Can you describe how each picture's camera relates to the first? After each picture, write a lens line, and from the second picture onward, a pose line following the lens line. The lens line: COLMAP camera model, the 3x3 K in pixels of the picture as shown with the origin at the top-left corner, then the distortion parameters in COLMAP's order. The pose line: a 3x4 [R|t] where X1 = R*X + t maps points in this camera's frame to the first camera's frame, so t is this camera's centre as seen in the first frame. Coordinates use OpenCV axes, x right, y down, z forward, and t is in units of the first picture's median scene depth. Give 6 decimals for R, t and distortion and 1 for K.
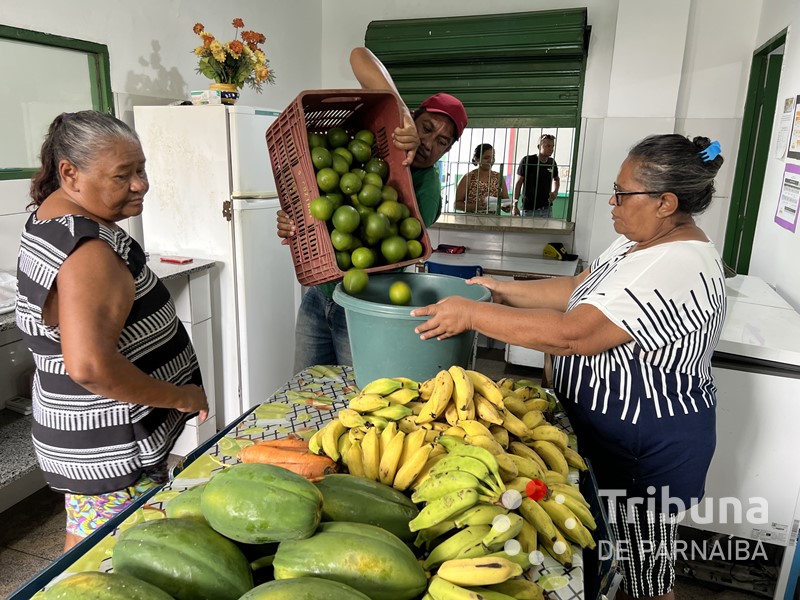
lens RADIAL K [[598.8, 0, 400.0], [0, 598.8, 300.0], [0, 0, 1]] dist [0.003987, -0.000479]
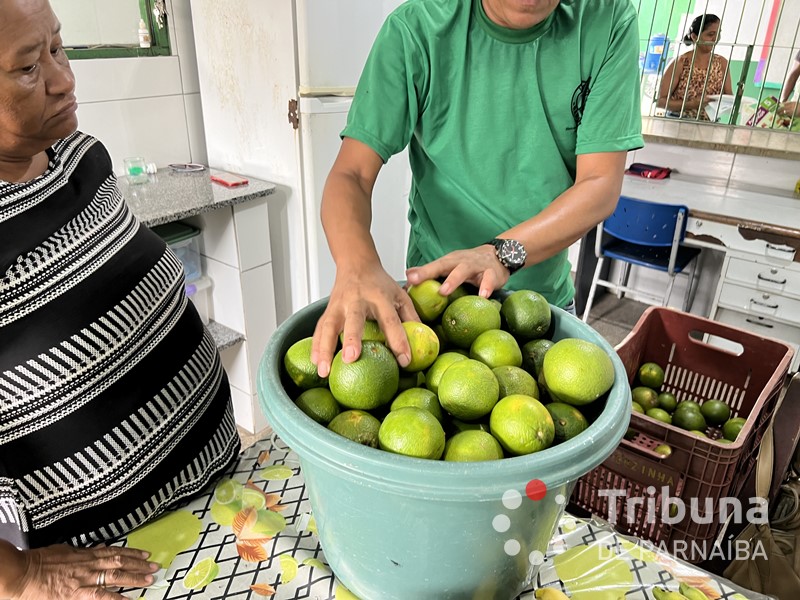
lens RADIAL K [[598.8, 0, 400.0], [0, 598.8, 300.0], [0, 0, 1]] dist [0.003987, -0.000479]
pose [[0.943385, 0.136612, -0.302261, 0.069861], [-0.079284, 0.977705, 0.194440, -0.083349], [0.322084, -0.159467, 0.933184, 0.356447]]
